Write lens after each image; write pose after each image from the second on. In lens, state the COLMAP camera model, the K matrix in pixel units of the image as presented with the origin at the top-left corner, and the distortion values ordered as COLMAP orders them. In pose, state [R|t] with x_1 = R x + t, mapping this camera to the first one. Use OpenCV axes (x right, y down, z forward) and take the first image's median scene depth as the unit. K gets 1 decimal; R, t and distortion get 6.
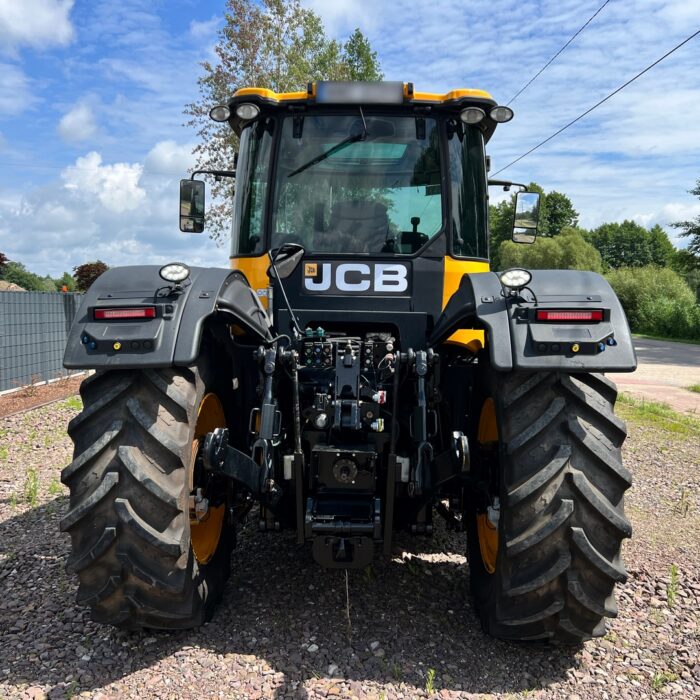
lens RADIAL K [[724.7, 0, 349.6], [0, 724.7, 348.6], [0, 0, 1]] dist [0.004757, 0.000000]
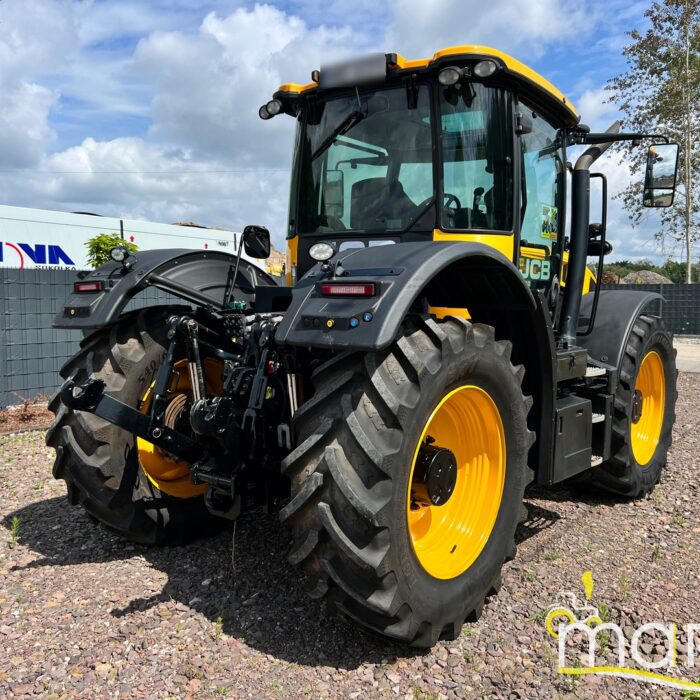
lens RADIAL K [[724.7, 0, 352.1], [0, 724.7, 351.5], [0, 0, 1]] dist [0.004757, 0.000000]
pose [[0.795883, 0.052103, -0.603205, 0.635981], [-0.037912, 0.998624, 0.036236, 0.001126], [0.604263, -0.005971, 0.796763, 0.182309]]
